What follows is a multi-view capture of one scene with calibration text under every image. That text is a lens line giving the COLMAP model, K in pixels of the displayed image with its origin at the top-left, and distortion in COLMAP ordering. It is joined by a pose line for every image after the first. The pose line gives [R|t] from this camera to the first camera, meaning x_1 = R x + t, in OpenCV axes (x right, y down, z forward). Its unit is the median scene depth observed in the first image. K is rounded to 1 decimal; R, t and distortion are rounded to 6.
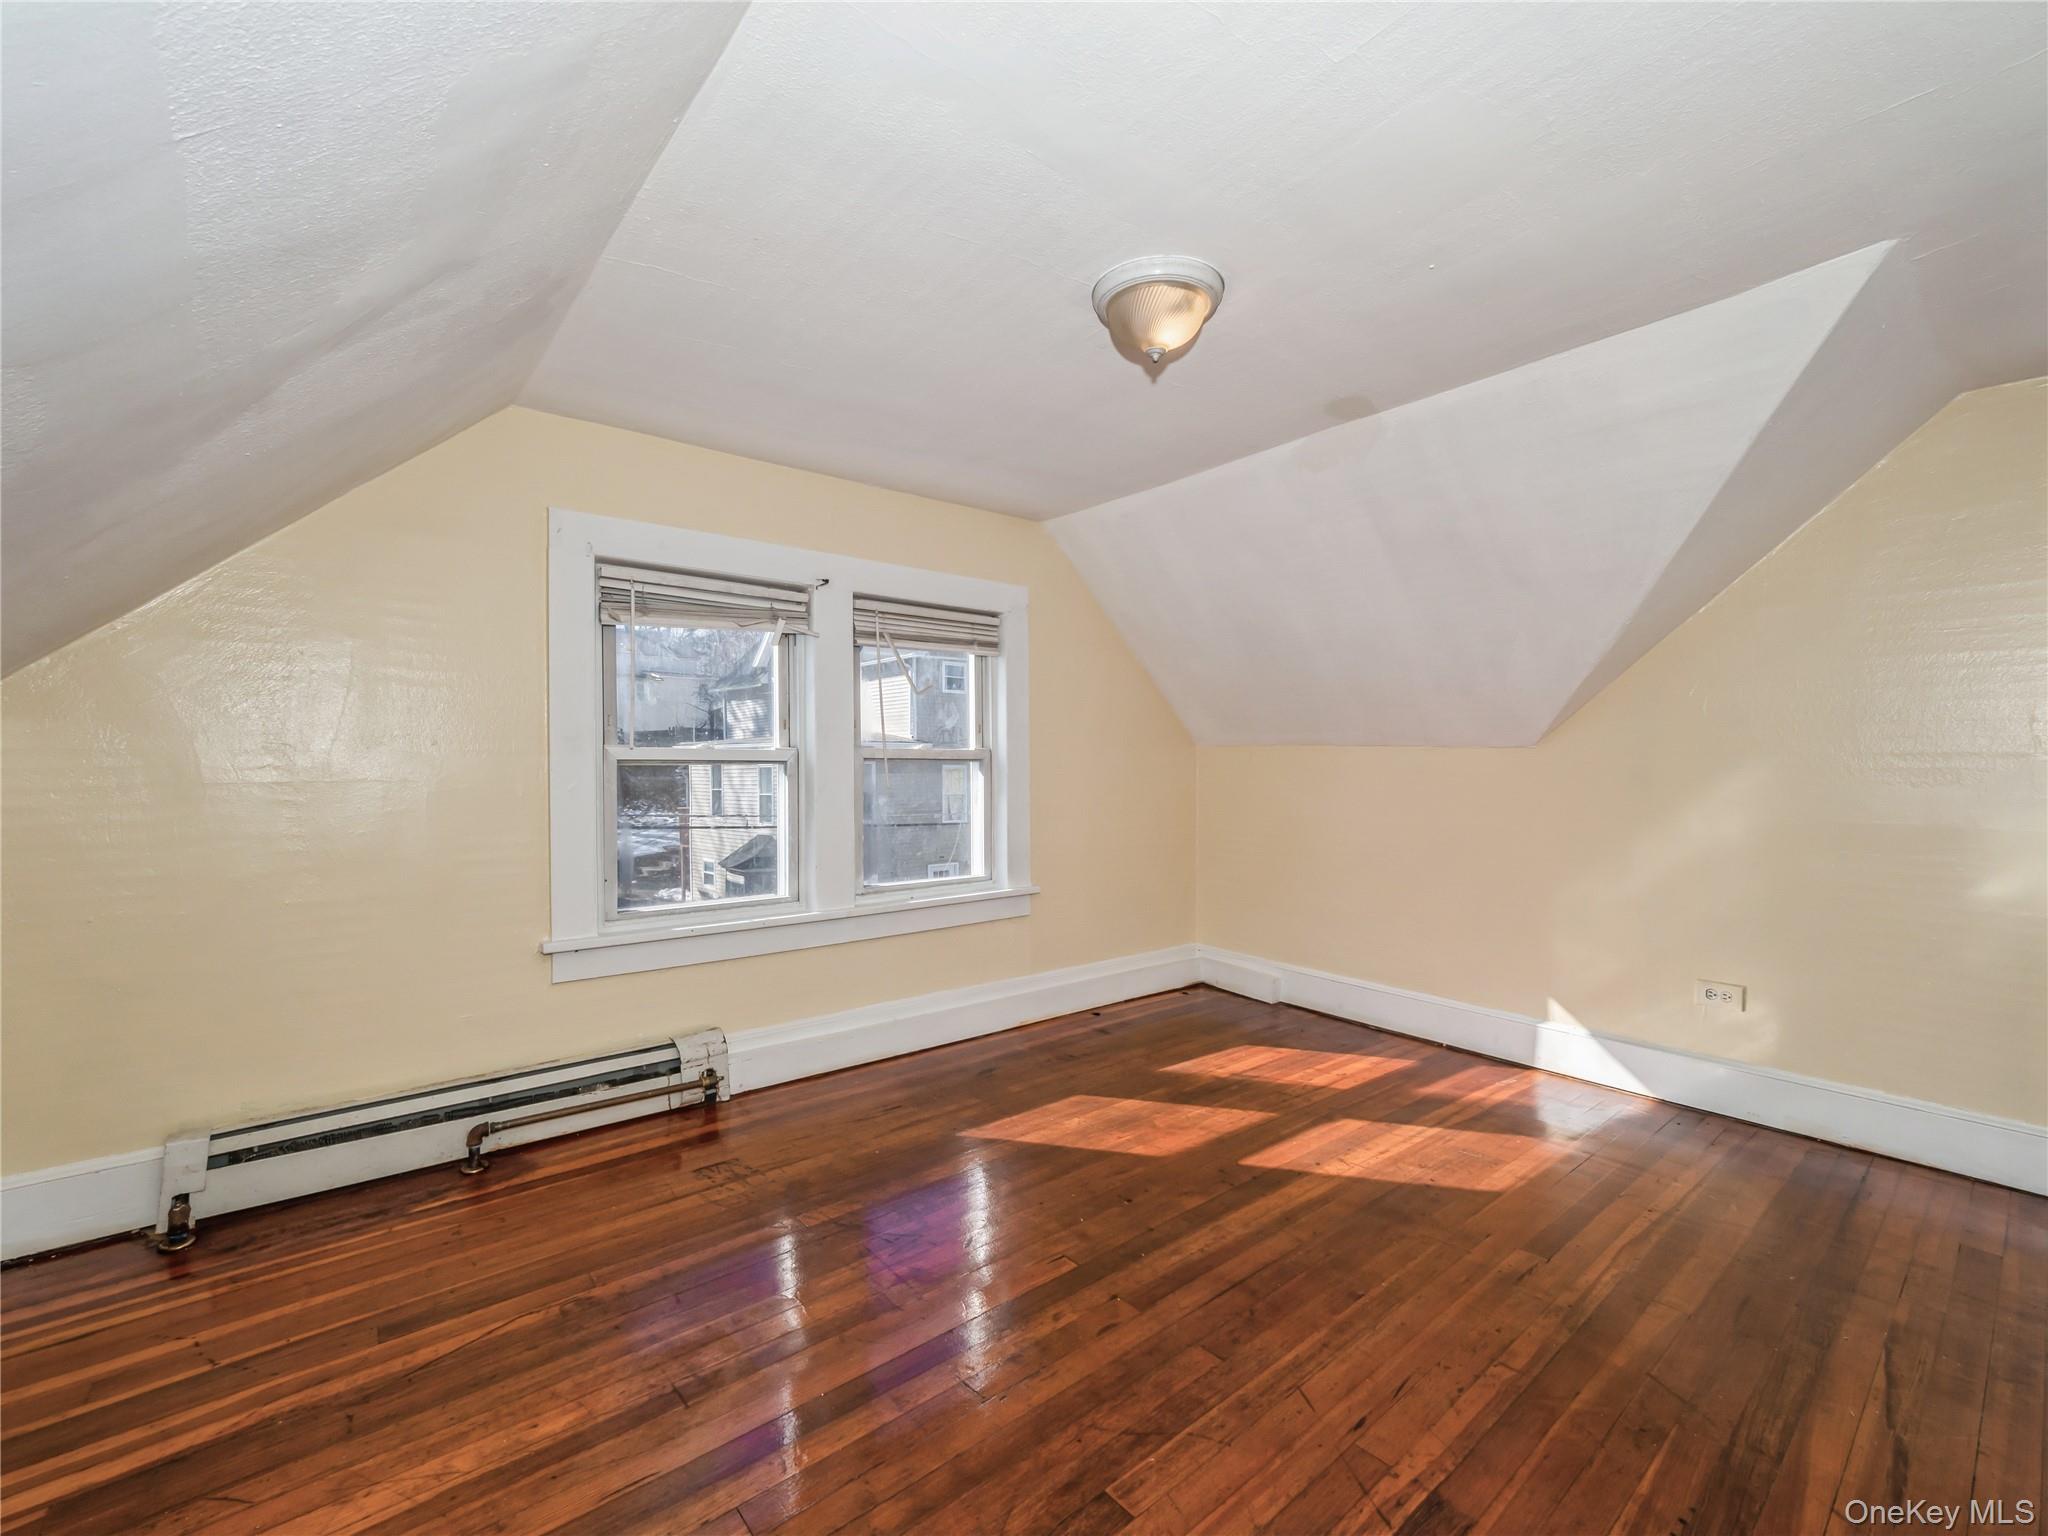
lens RADIAL K [[880.4, 0, 1023.9], [0, 880.4, 768.1], [0, 0, 1]] dist [0.001474, -0.001313]
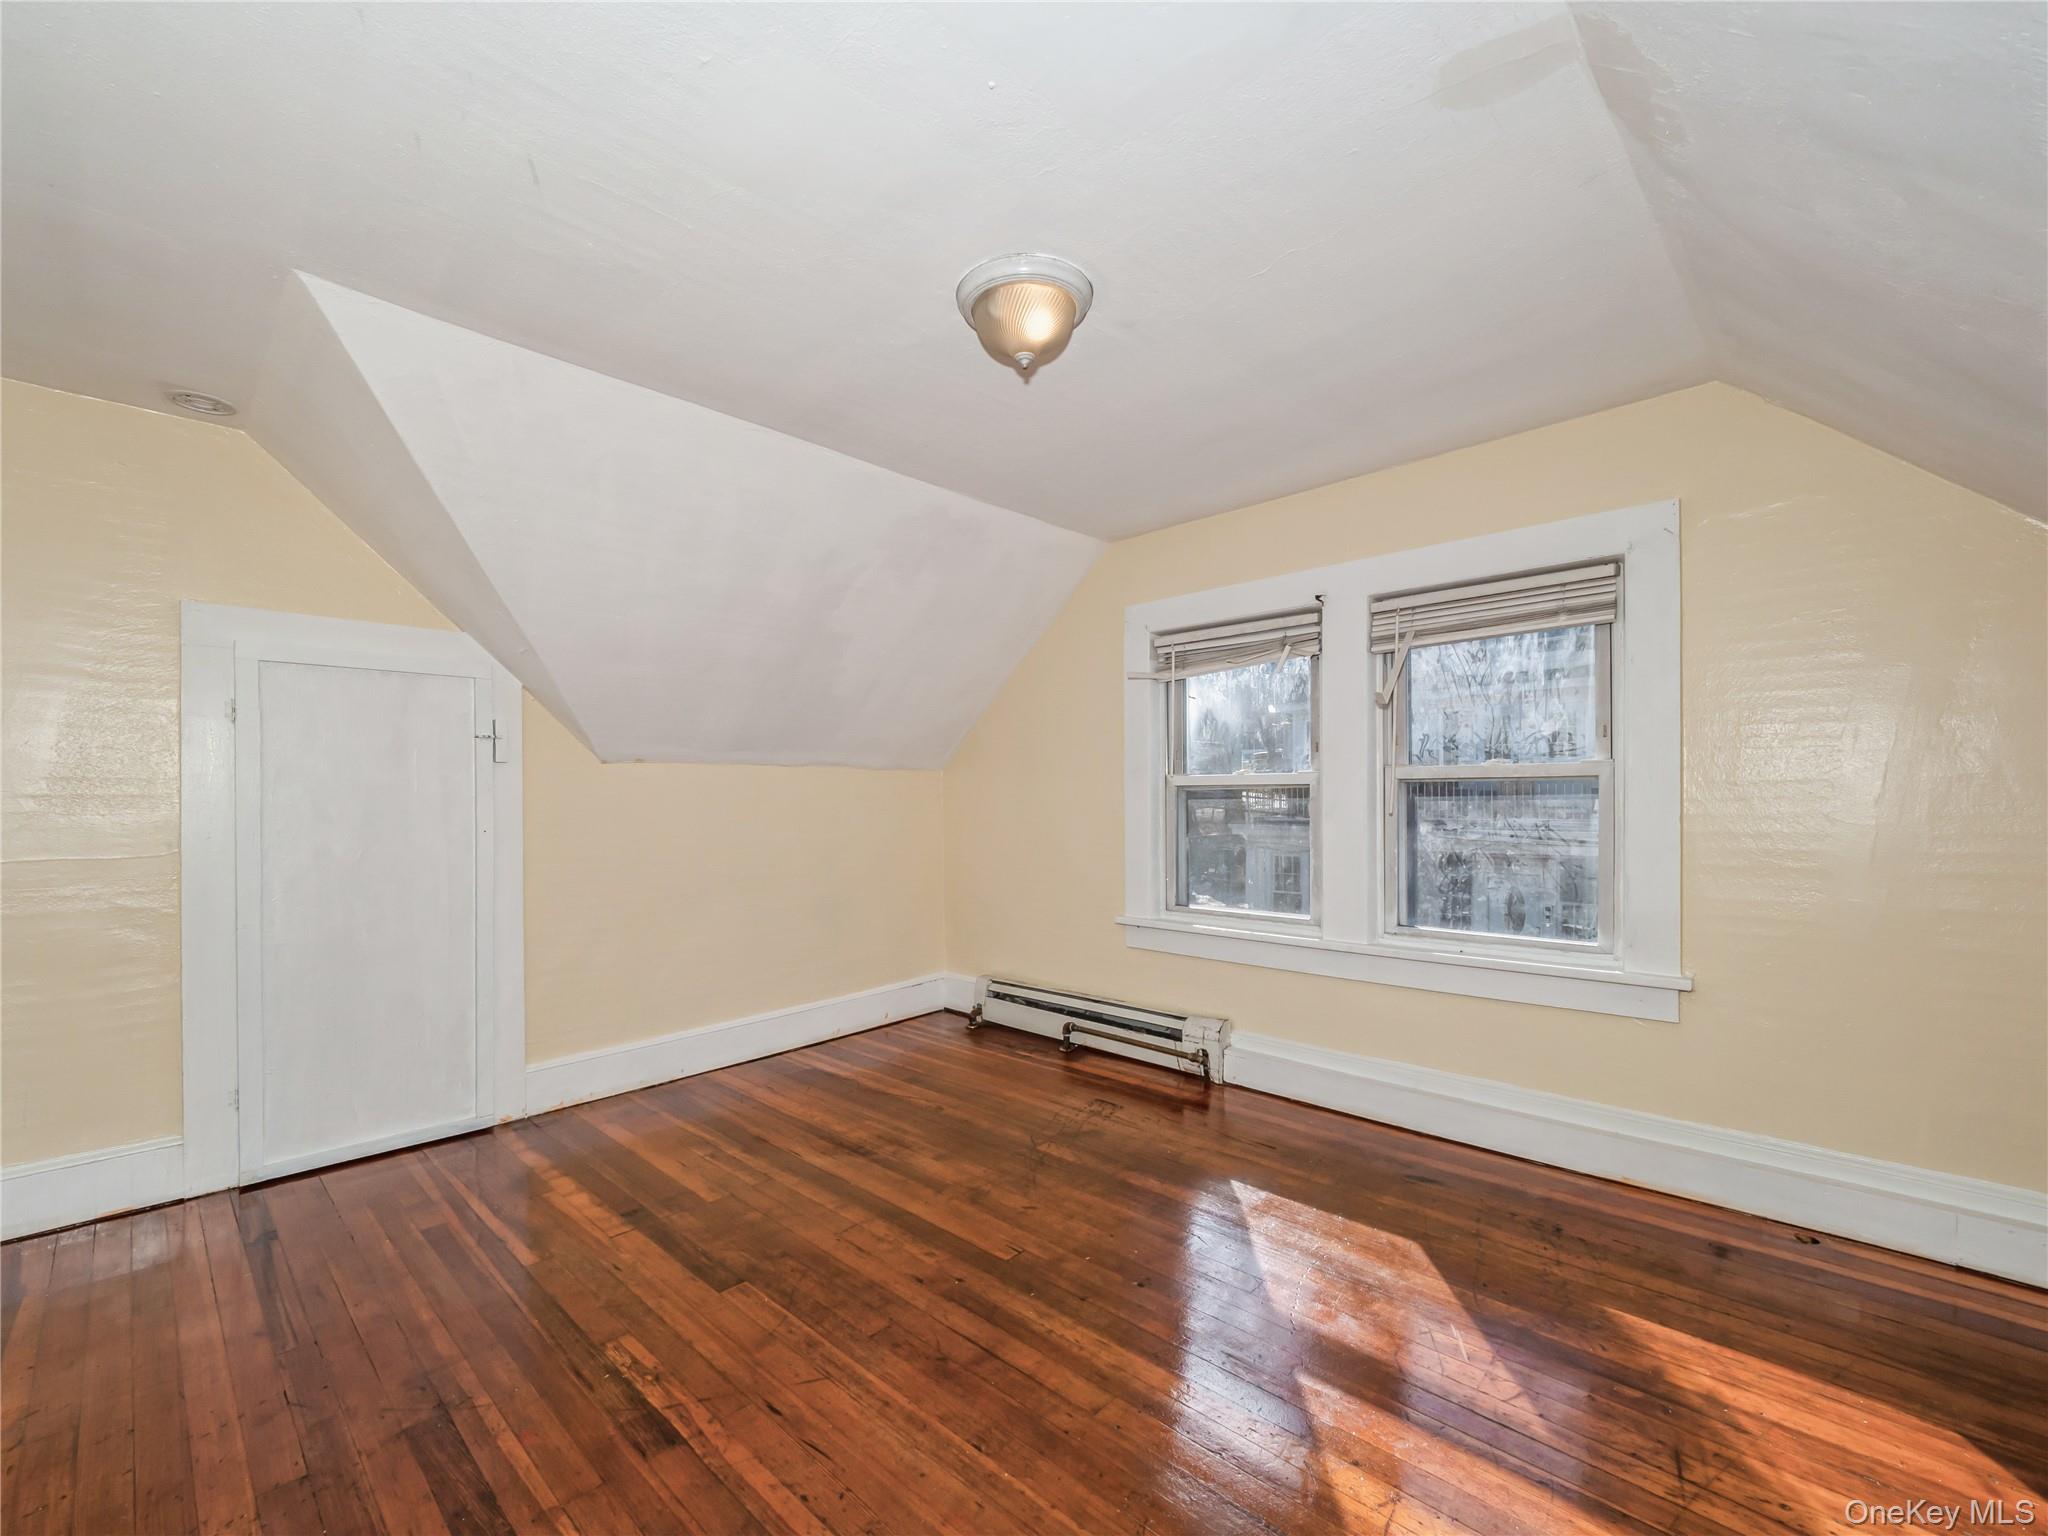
lens RADIAL K [[880.4, 0, 1009.8], [0, 880.4, 799.4], [0, 0, 1]] dist [0.001474, -0.001313]
pose [[0.105981, 0.002610, -0.994365, 0.798201], [0.006726, 0.999972, 0.003341, 0.004297], [0.994345, -0.007043, 0.105960, 0.640726]]
